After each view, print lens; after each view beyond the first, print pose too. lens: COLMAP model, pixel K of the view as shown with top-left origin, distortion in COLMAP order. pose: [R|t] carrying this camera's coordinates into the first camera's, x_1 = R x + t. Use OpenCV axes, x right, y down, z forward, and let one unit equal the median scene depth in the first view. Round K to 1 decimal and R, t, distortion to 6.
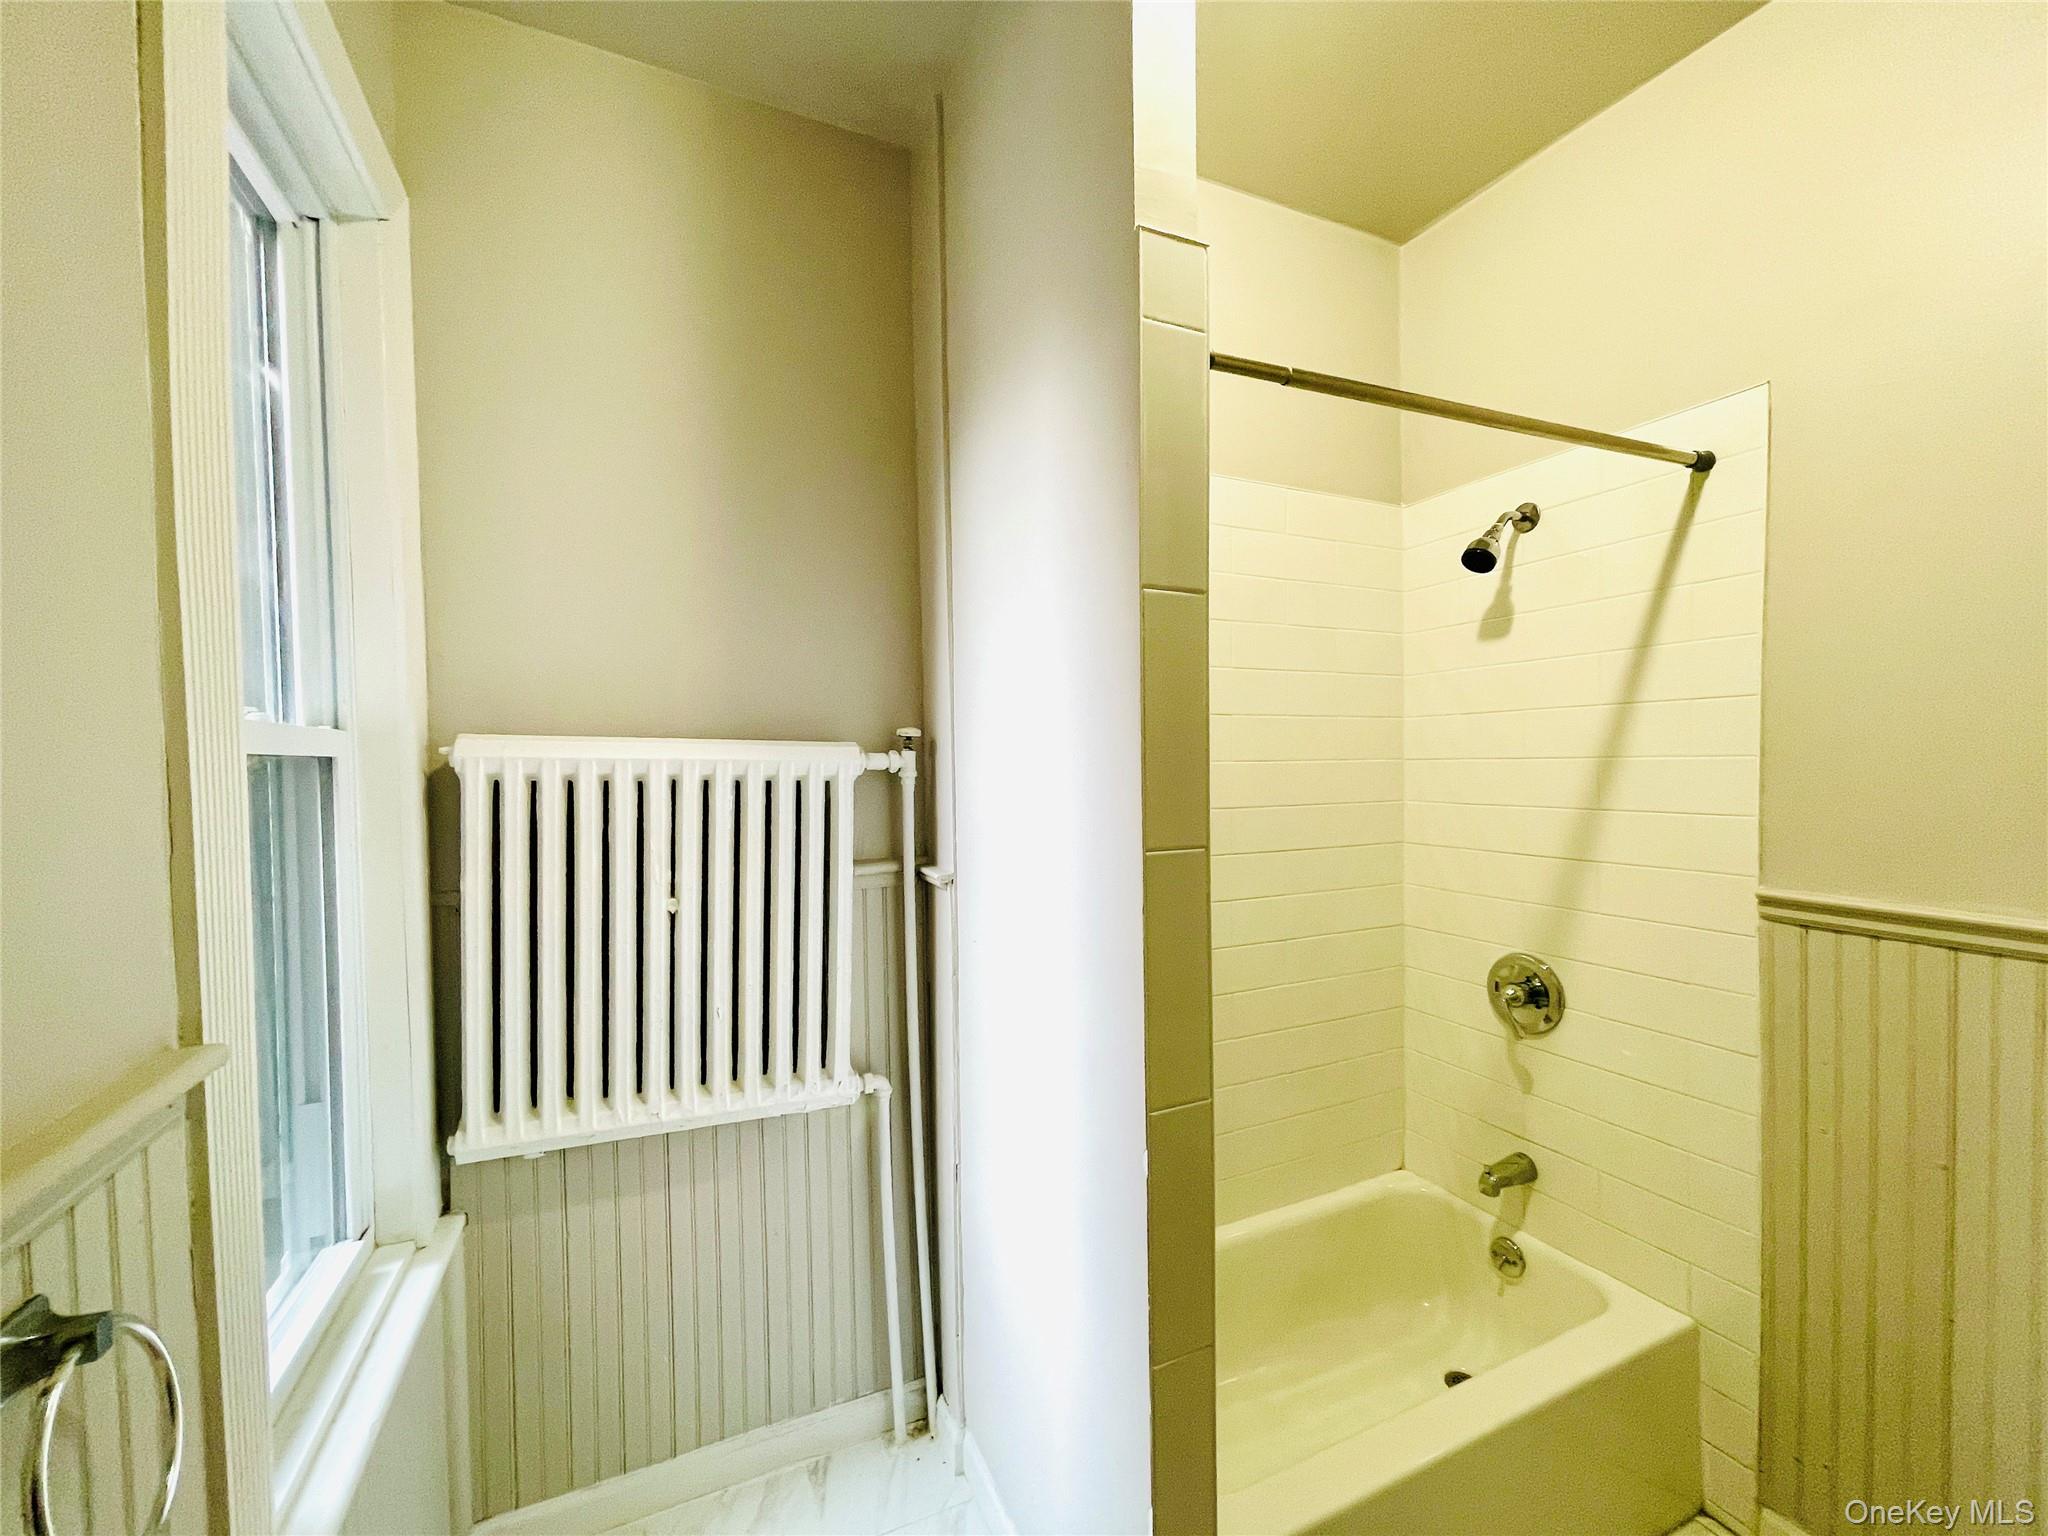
lens RADIAL K [[818.8, 0, 1003.5], [0, 818.8, 772.9], [0, 0, 1]] dist [-0.000757, 0.000812]
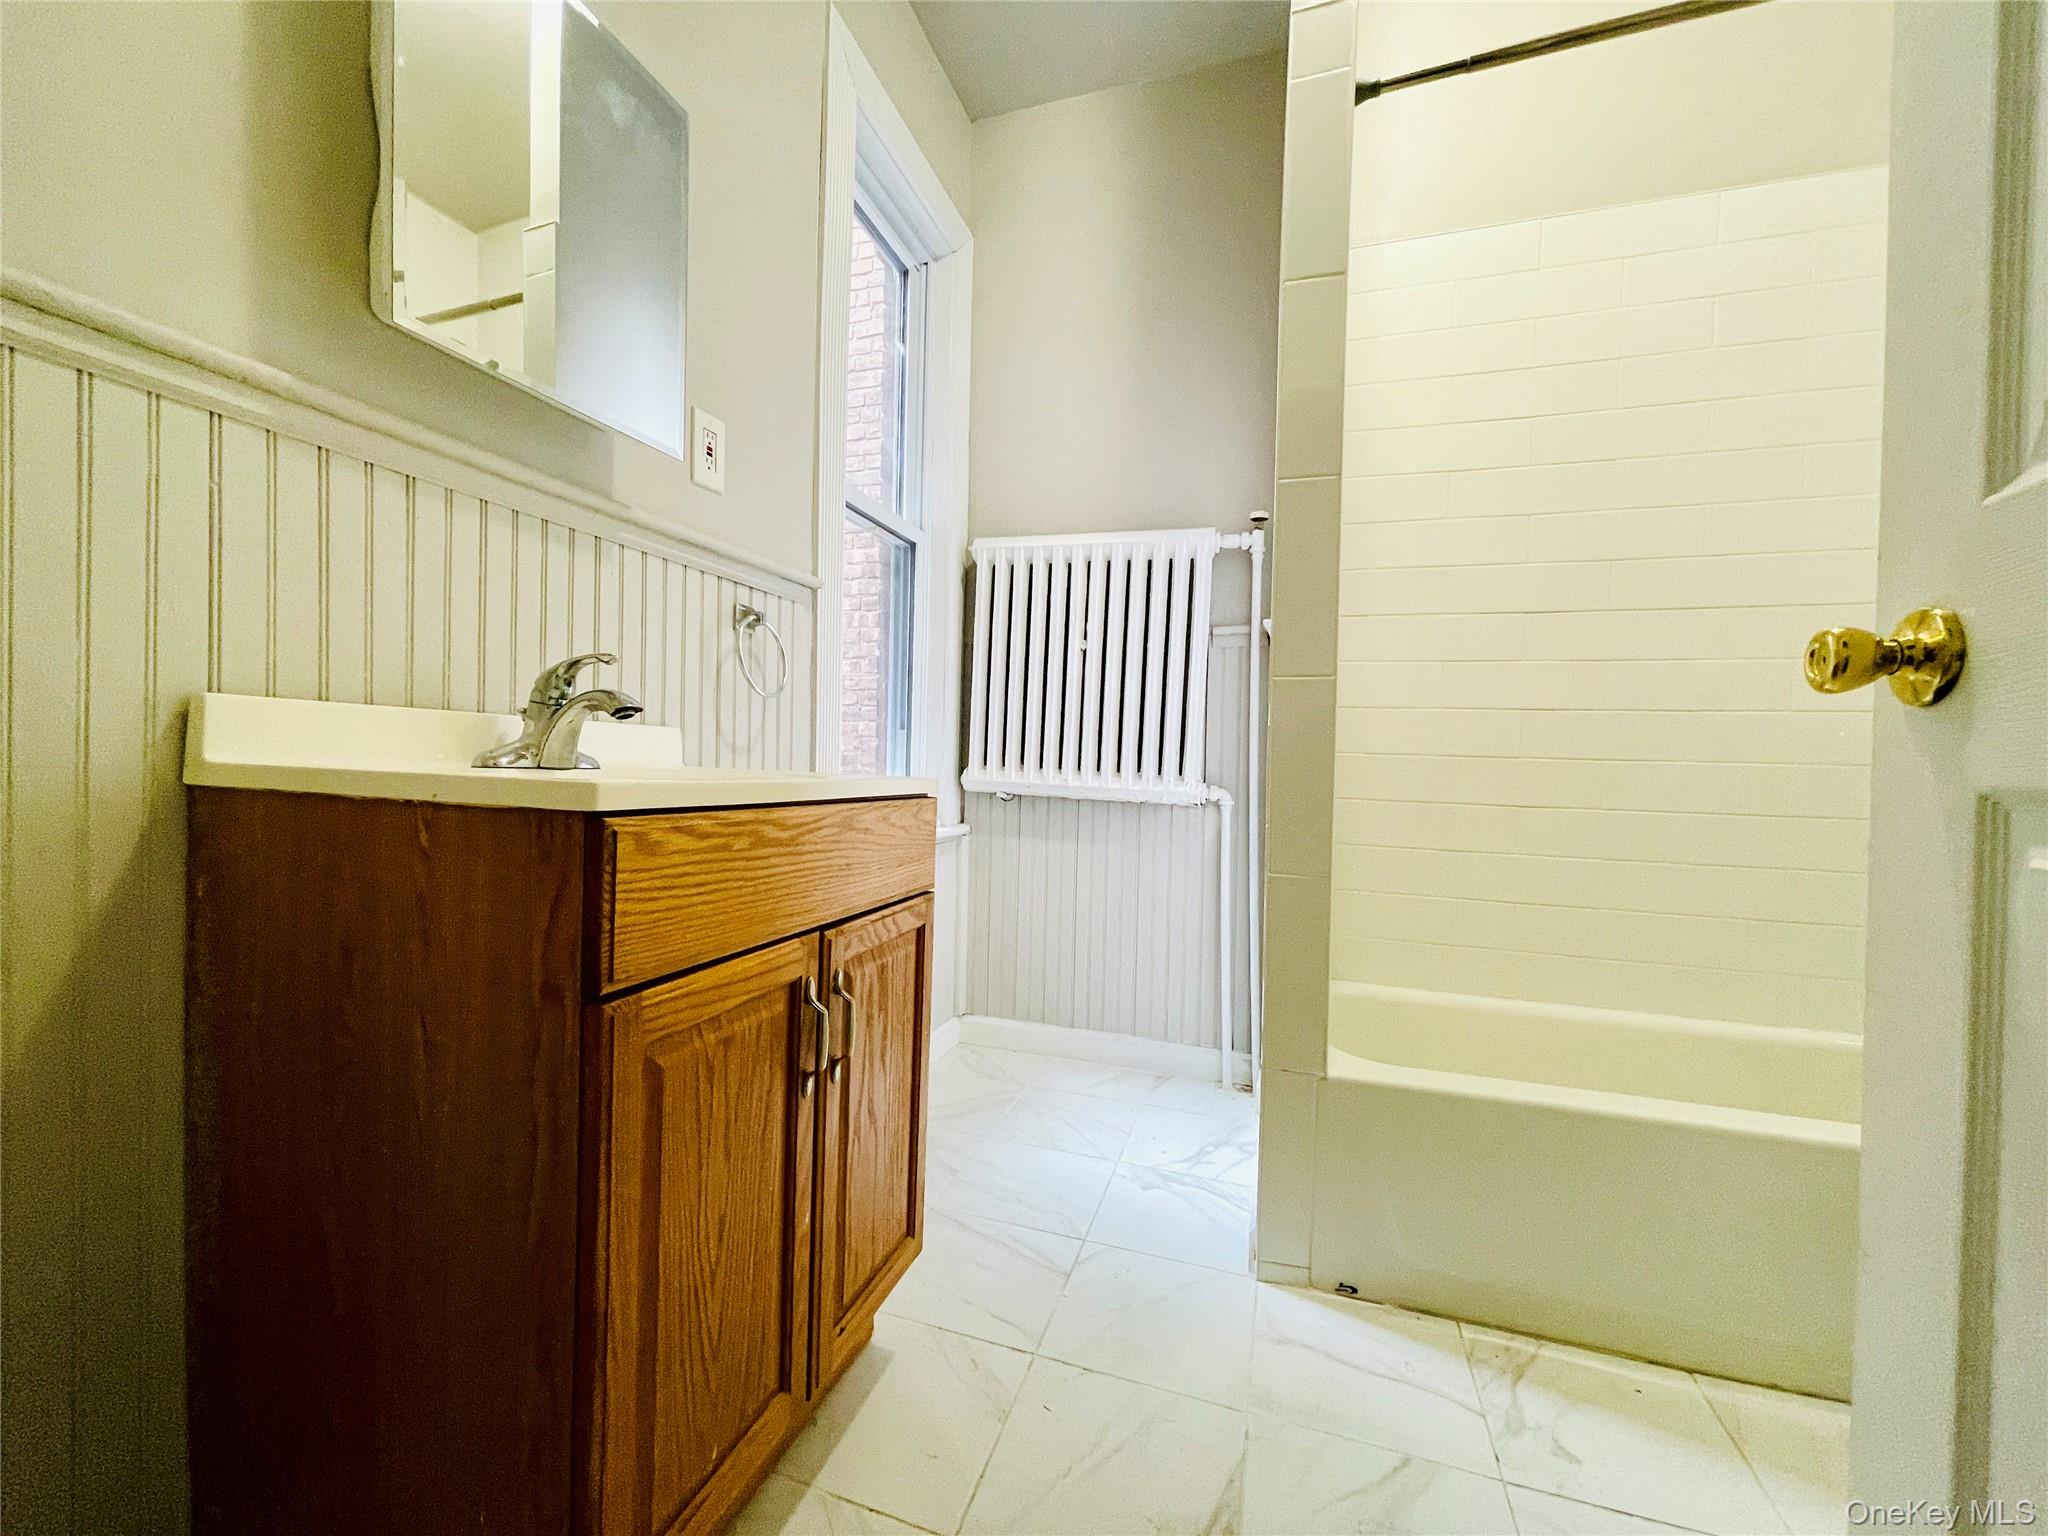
lens RADIAL K [[818.8, 0, 1003.5], [0, 818.8, 772.9], [0, 0, 1]] dist [-0.000757, 0.000812]
pose [[0.729042, 0.042259, -0.683163, 0.509341], [-0.055568, 0.998452, 0.002462, 0.390853], [0.682209, 0.036167, 0.730262, -0.180840]]
